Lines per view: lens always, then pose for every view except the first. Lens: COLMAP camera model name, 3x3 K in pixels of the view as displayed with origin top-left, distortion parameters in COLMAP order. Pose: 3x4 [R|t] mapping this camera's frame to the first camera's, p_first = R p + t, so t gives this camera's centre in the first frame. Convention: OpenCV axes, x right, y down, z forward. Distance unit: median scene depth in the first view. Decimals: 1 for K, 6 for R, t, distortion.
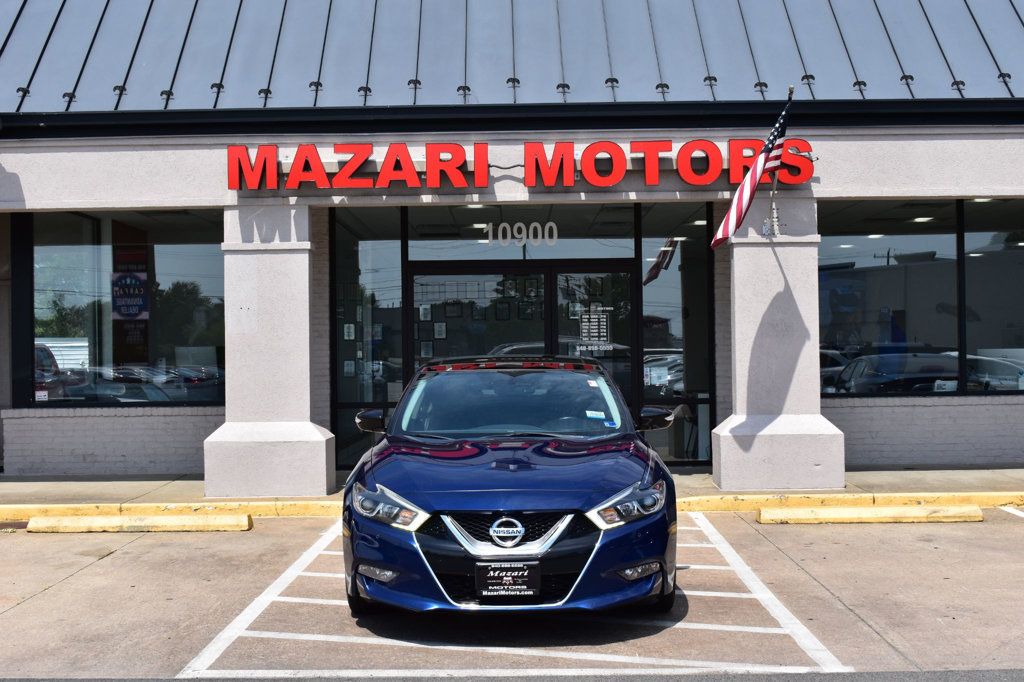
lens RADIAL K [[1341.3, 0, 512.0], [0, 1341.3, 341.0], [0, 0, 1]] dist [-0.027286, -0.039927]
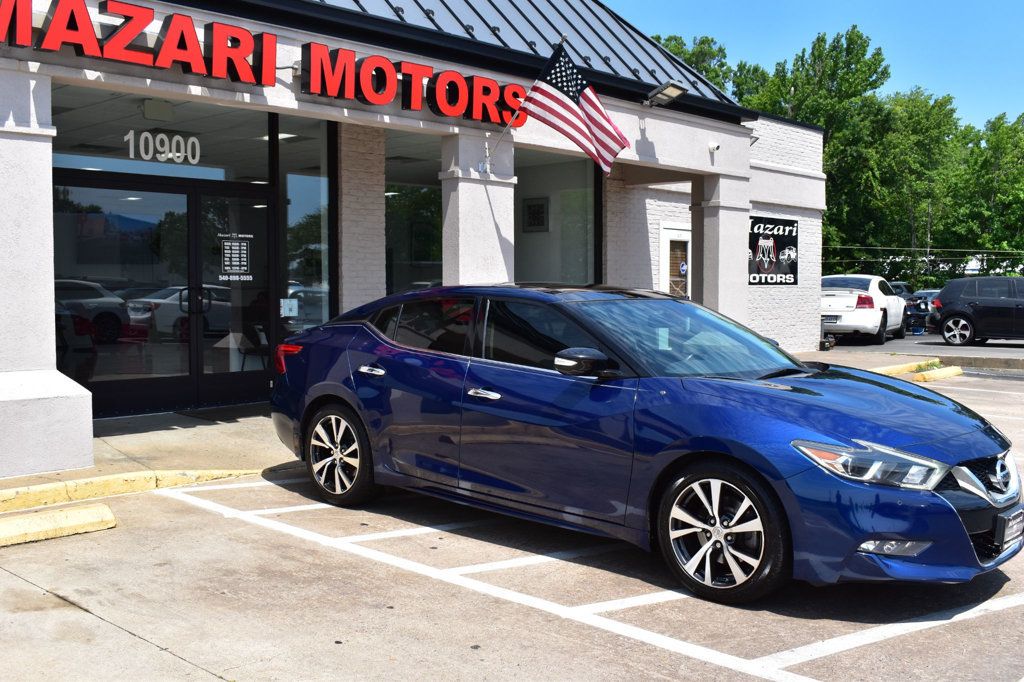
lens RADIAL K [[1049.2, 0, 512.0], [0, 1049.2, 341.0], [0, 0, 1]] dist [-0.075370, 0.004701]
pose [[0.667235, -0.026400, 0.744379, -0.409053], [-0.015742, 0.998649, 0.049529, 0.011823], [-0.744681, -0.044765, 0.665918, 0.429651]]
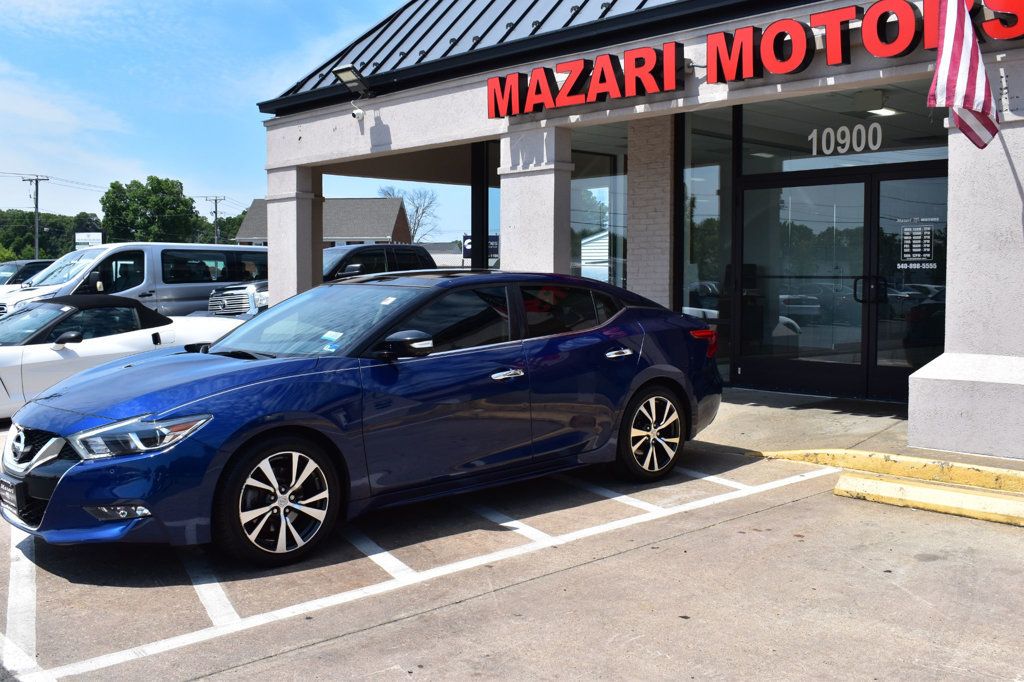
lens RADIAL K [[1049.2, 0, 512.0], [0, 1049.2, 341.0], [0, 0, 1]] dist [-0.075370, 0.004701]
pose [[0.684110, 0.055606, -0.727256, 0.429713], [-0.001337, 0.997184, 0.074988, 0.004311], [0.729378, -0.050327, 0.682258, 0.411329]]
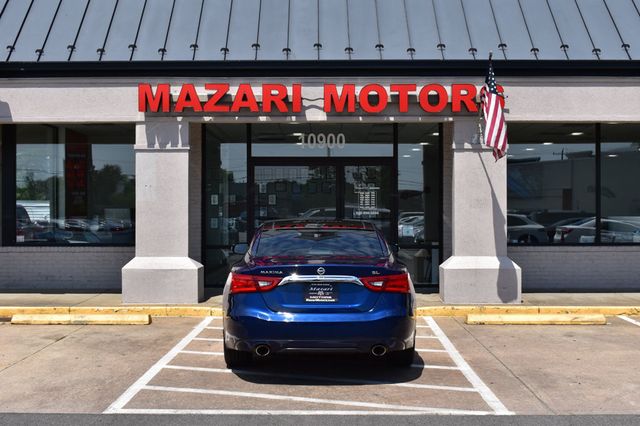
lens RADIAL K [[861.6, 0, 320.0], [0, 861.6, 213.0], [0, 0, 1]] dist [-0.019713, -0.049338]
pose [[0.999924, 0.012256, -0.000962, 0.007186], [-0.012247, 0.999882, 0.009260, -0.004002], [0.001076, -0.009247, 0.999957, -0.028973]]
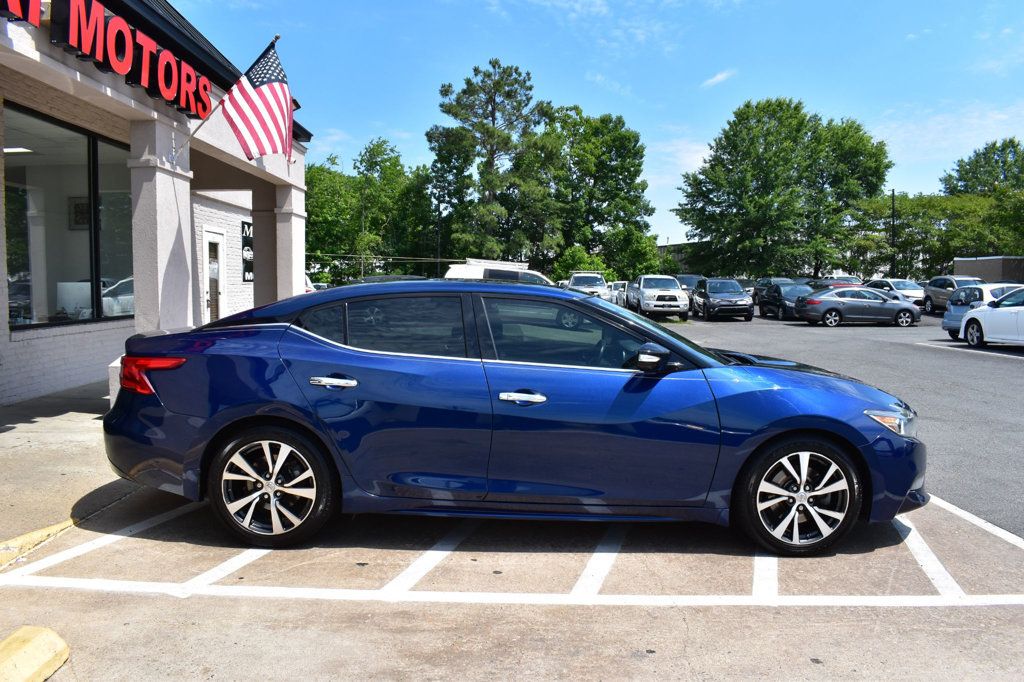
lens RADIAL K [[789.2, 0, 512.0], [0, 789.2, 341.0], [0, 0, 1]] dist [-0.094058, 0.003859]
pose [[-0.020145, -0.060279, 0.997978, -0.397698], [-0.012531, 0.998118, 0.060034, 0.015337], [-0.999719, -0.011296, -0.020863, 0.756410]]
